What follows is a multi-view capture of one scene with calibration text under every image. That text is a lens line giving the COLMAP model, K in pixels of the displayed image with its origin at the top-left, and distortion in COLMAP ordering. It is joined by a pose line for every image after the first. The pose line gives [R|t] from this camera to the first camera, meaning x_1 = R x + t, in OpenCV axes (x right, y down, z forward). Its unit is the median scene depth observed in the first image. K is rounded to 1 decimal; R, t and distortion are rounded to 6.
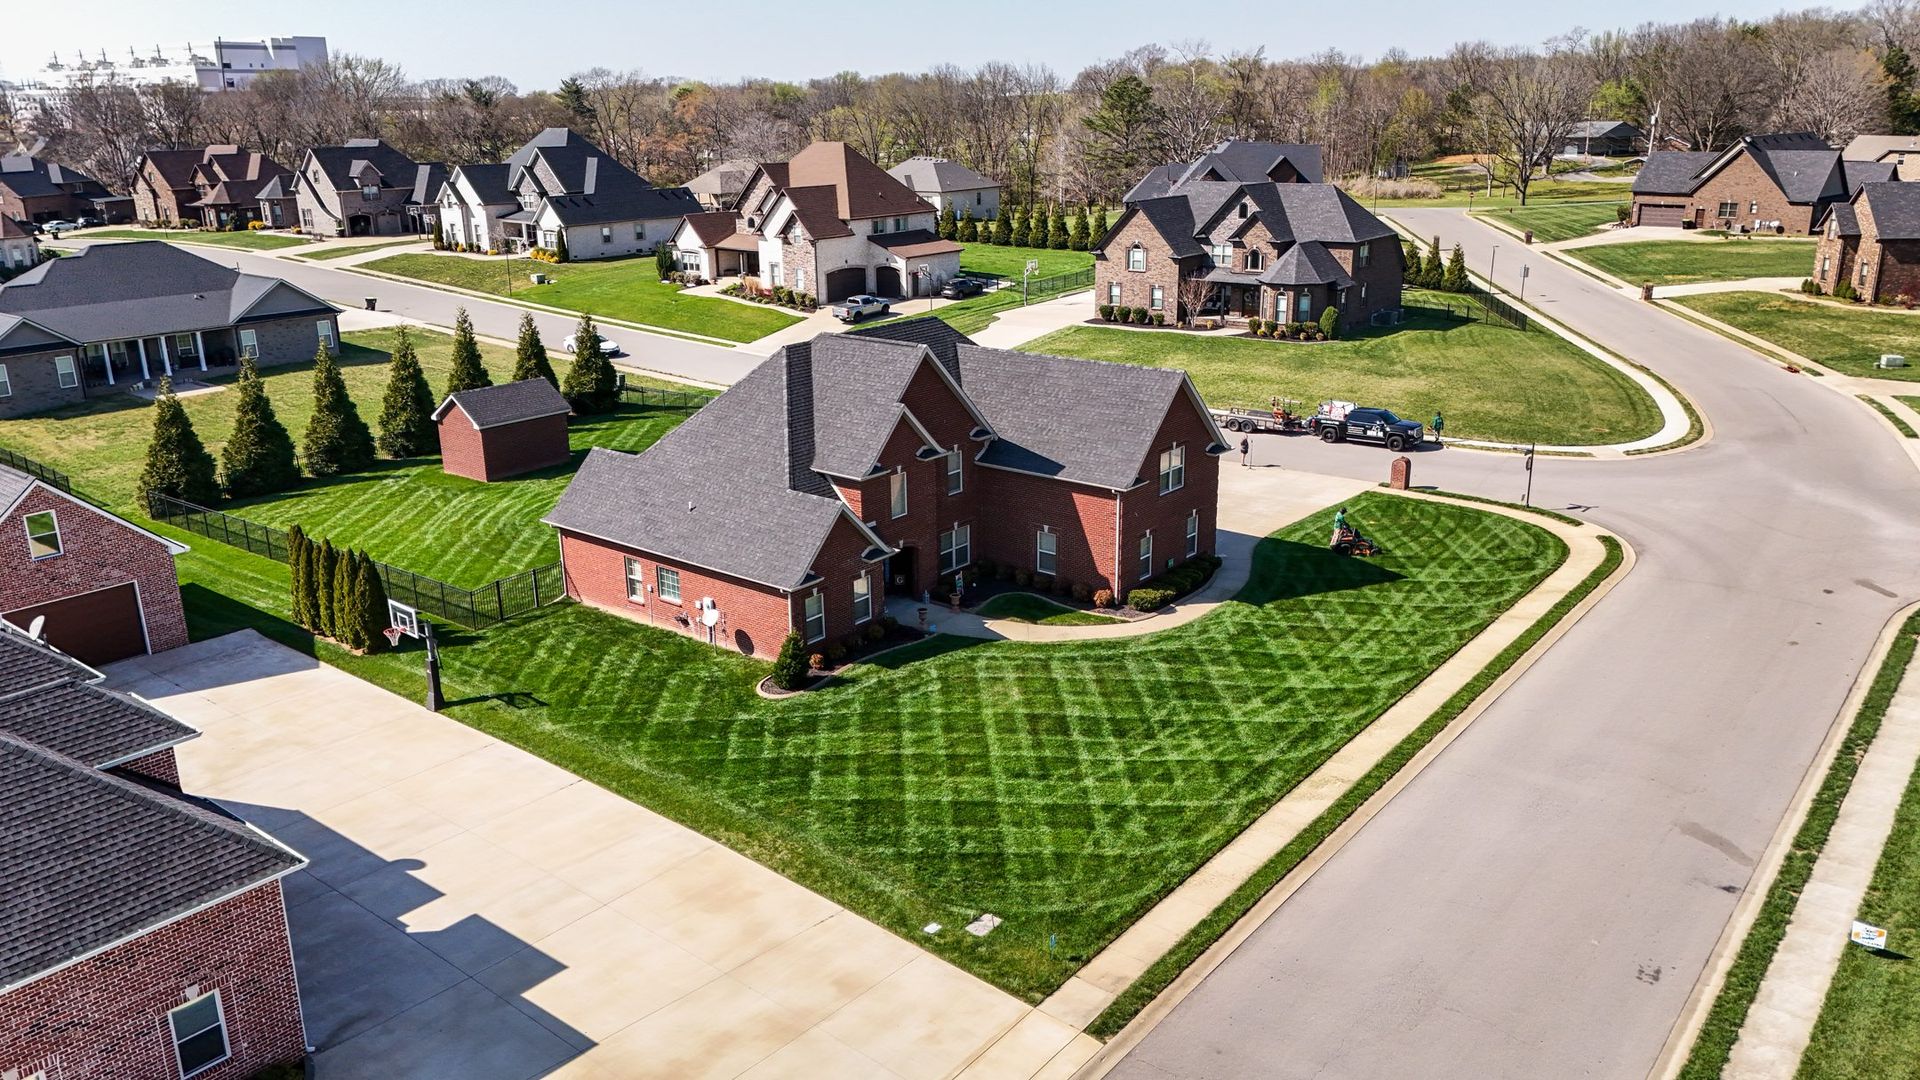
lens RADIAL K [[1430.5, 0, 960.0], [0, 1430.5, 540.0], [0, 0, 1]] dist [0.074211, -0.072900]
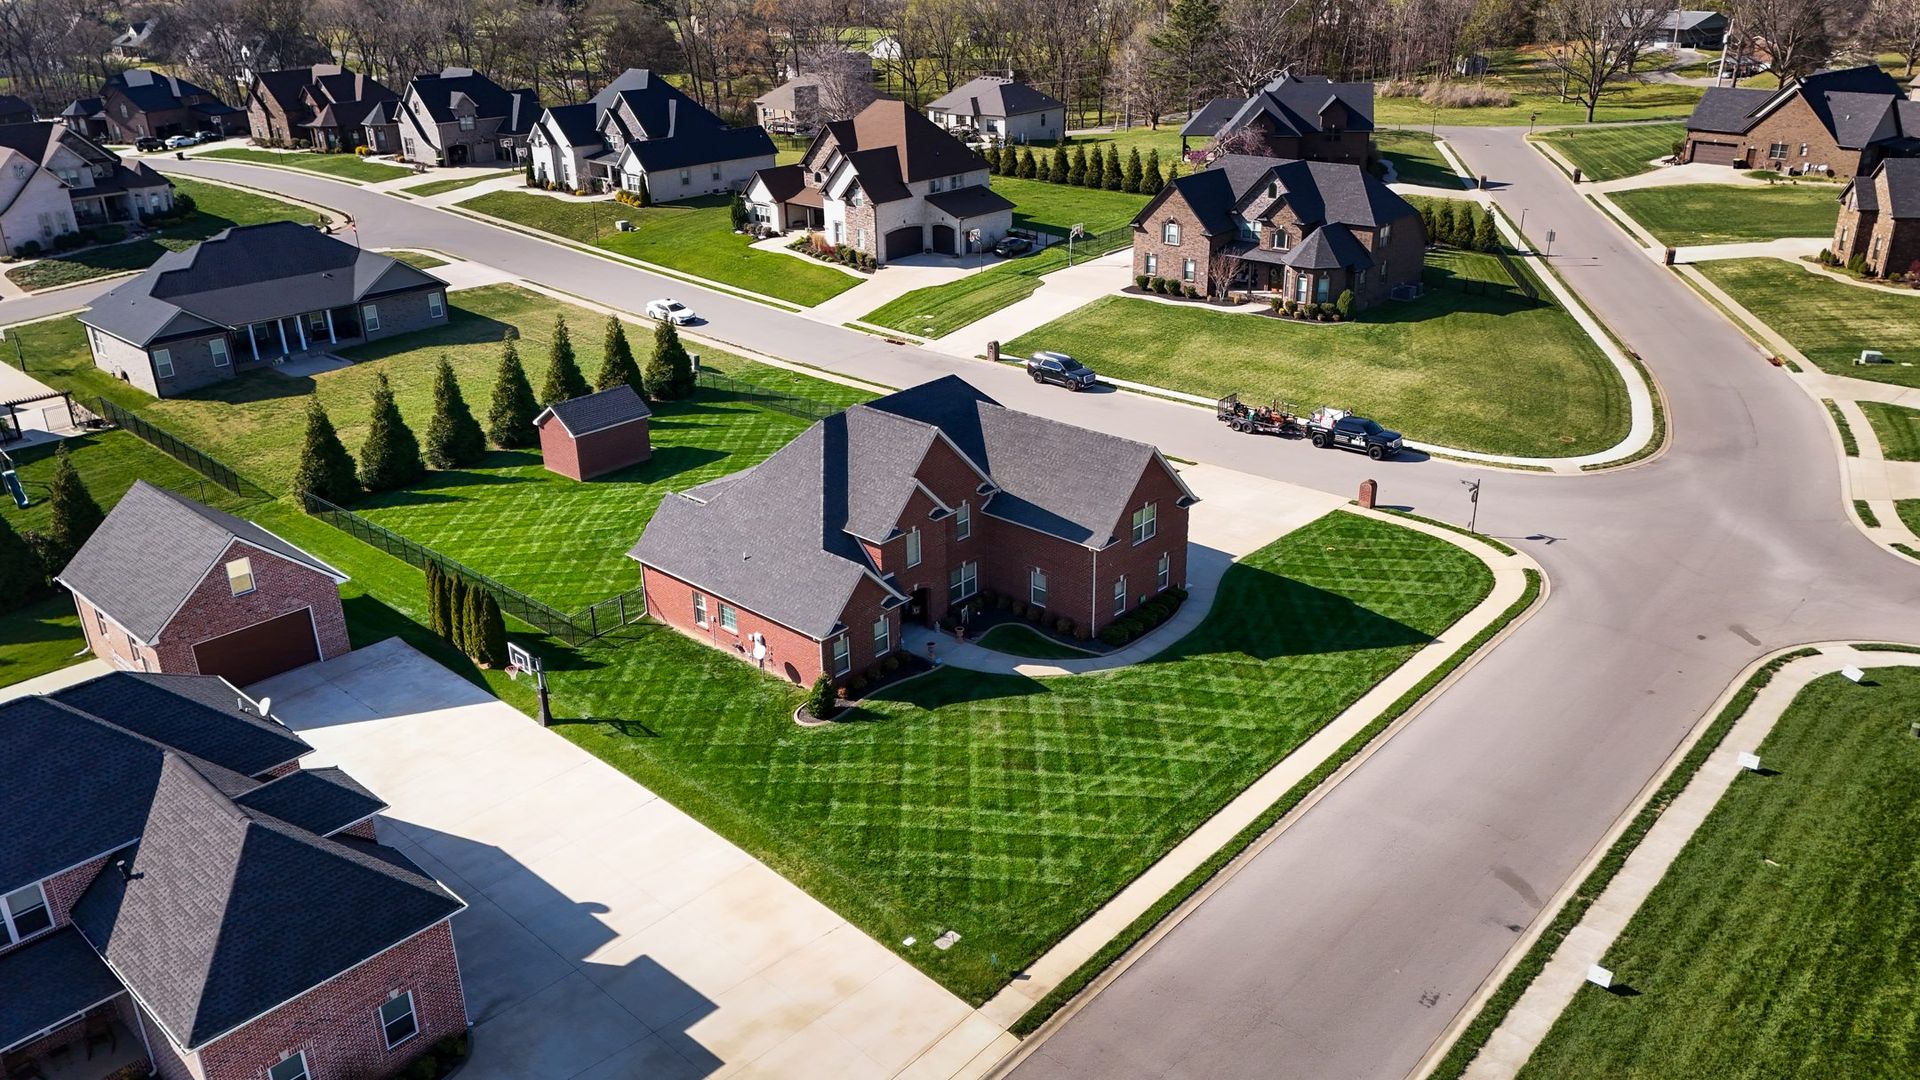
lens RADIAL K [[1430.5, 0, 960.0], [0, 1430.5, 540.0], [0, 0, 1]] dist [0.074211, -0.072900]
pose [[0.998193, 0.020404, -0.056522, 0.056098], [-0.014377, 0.994362, 0.105057, -0.144241], [0.058347, -0.104054, 0.992859, -0.177807]]
